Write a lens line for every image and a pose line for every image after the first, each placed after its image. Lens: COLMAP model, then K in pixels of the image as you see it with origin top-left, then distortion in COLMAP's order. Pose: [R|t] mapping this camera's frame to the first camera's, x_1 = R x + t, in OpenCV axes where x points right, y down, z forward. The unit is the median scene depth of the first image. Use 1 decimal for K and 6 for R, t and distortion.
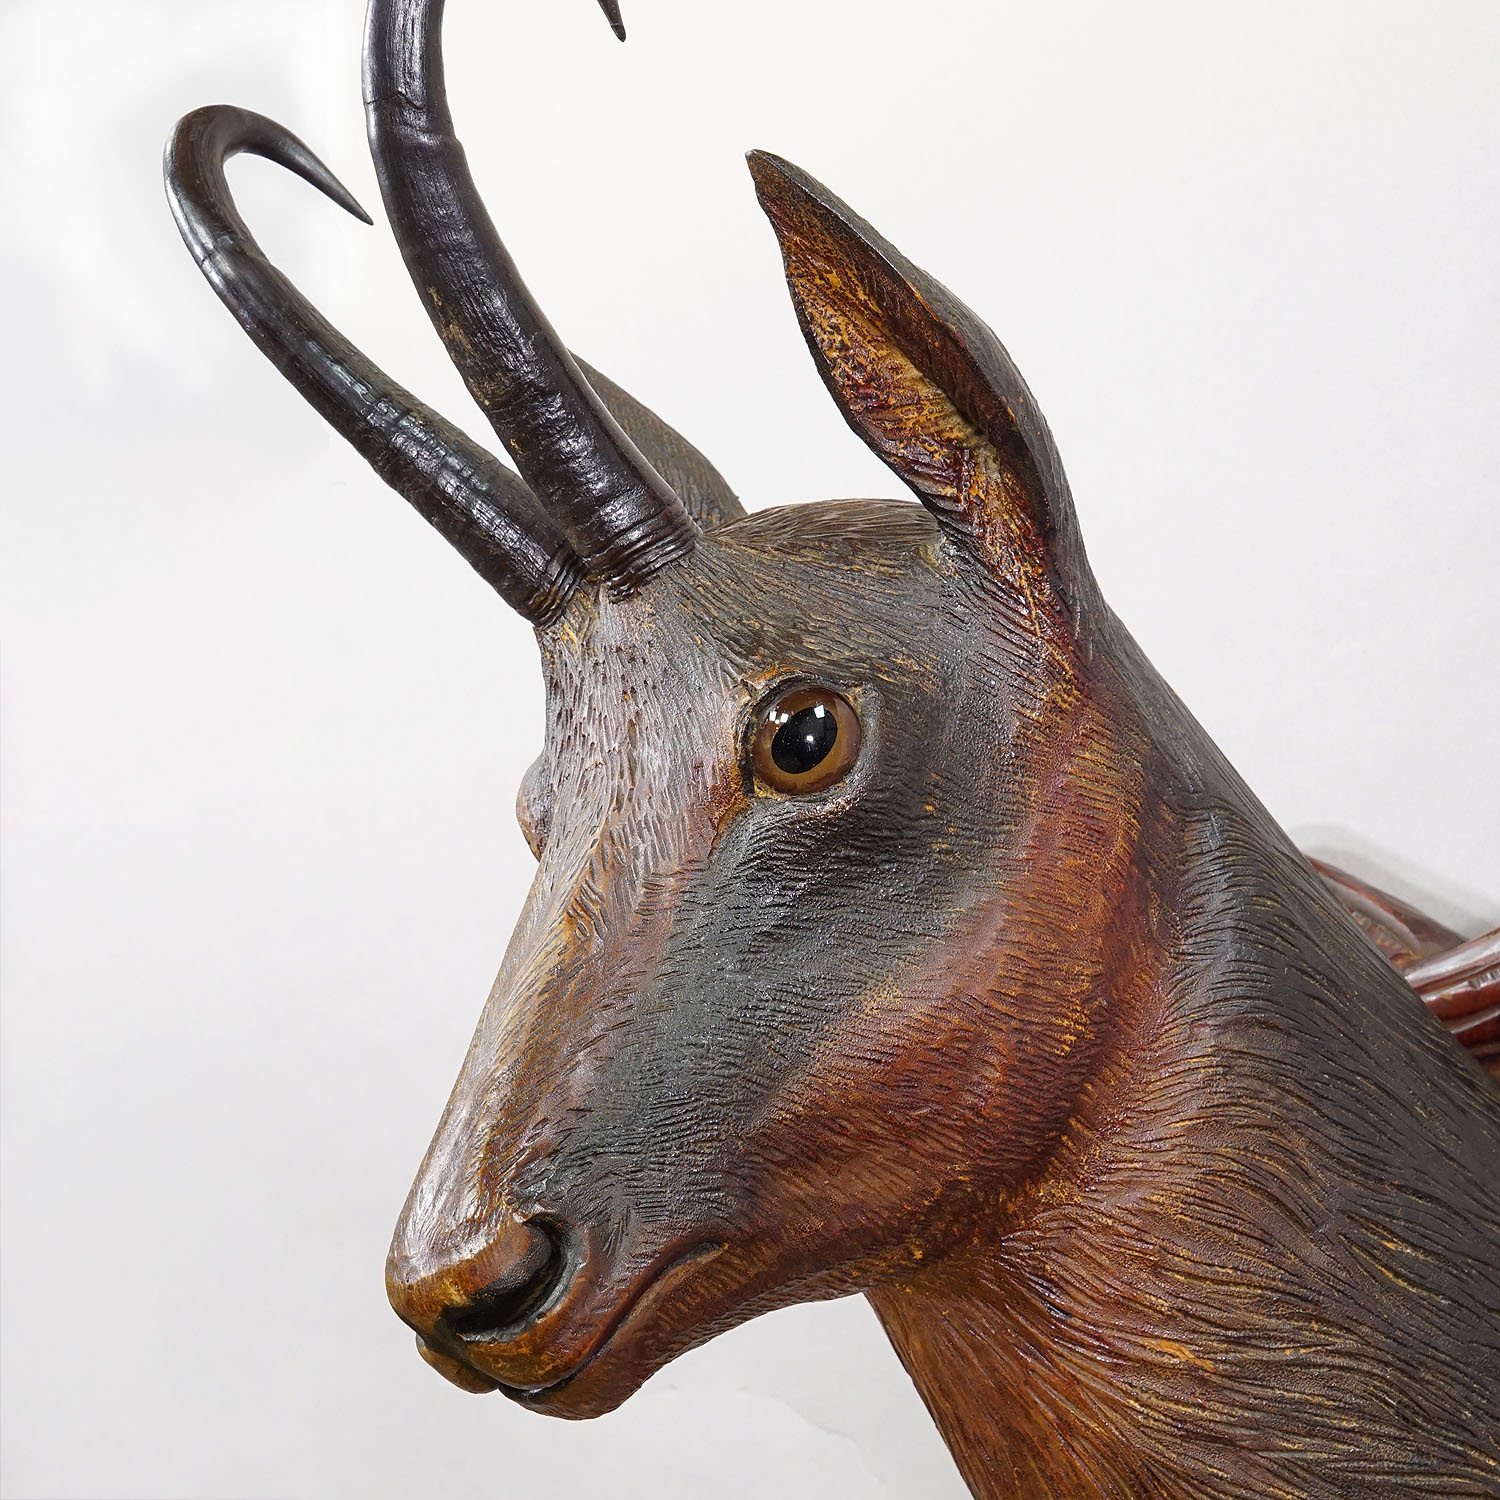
lens RADIAL K [[2787.1, 0, 861.1], [0, 2787.1, 840.7], [0, 0, 1]] dist [0.003444, 0.039207]
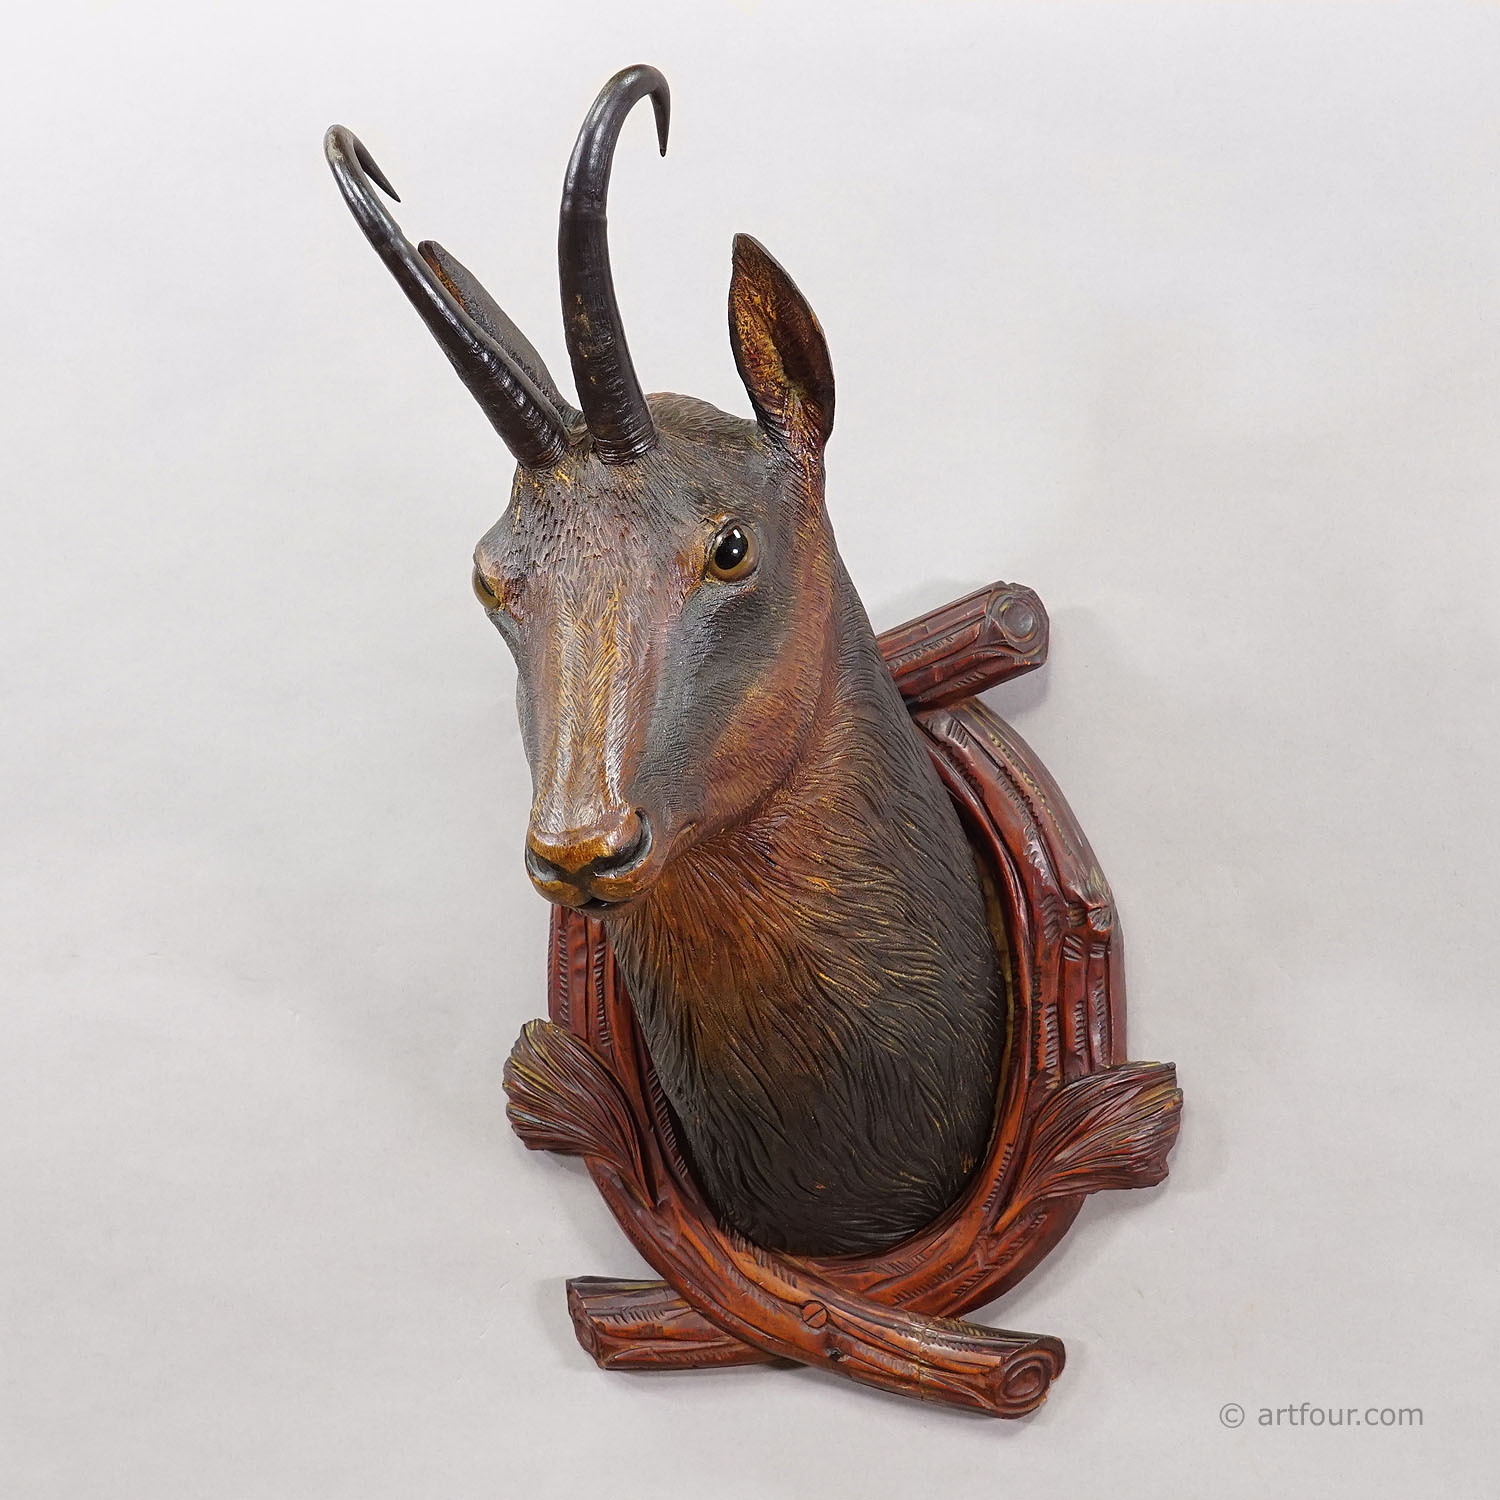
lens RADIAL K [[4032.5, 0, 658.3], [0, 4032.5, 695.2], [0, 0, 1]] dist [0.296836, -0.395631]
pose [[0.844778, 0.009147, 0.535039, -1.377152], [-0.059058, 0.995340, 0.076230, -0.131815], [-0.531848, -0.095995, 0.841381, -1.135531]]
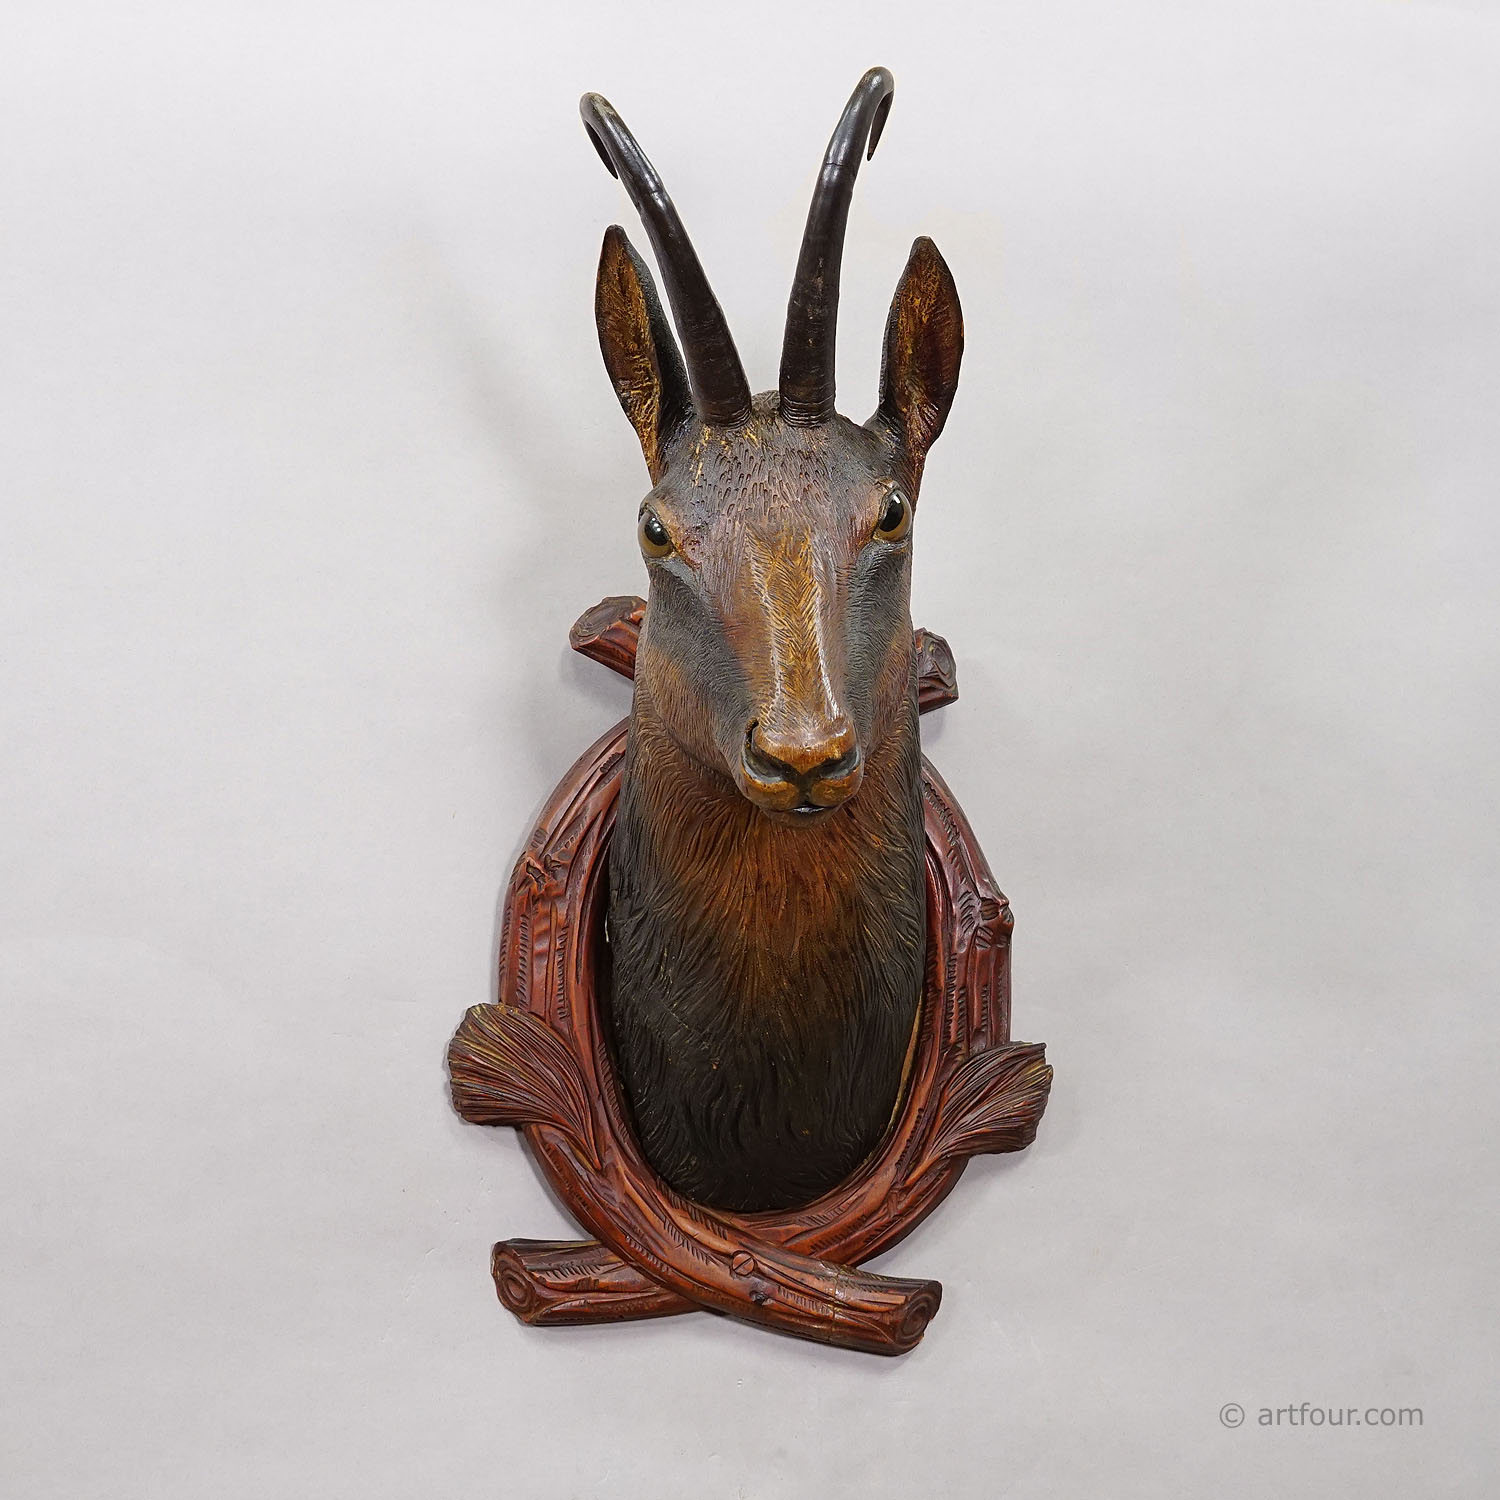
lens RADIAL K [[2972.7, 0, 785.8], [0, 2972.7, 689.3], [0, 0, 1]] dist [-0.002547, 0.011700]
pose [[0.569953, 0.142252, 0.809270, -1.702337], [-0.104994, 0.989435, -0.099976, 0.297219], [-0.814942, -0.027987, 0.578867, -0.204123]]
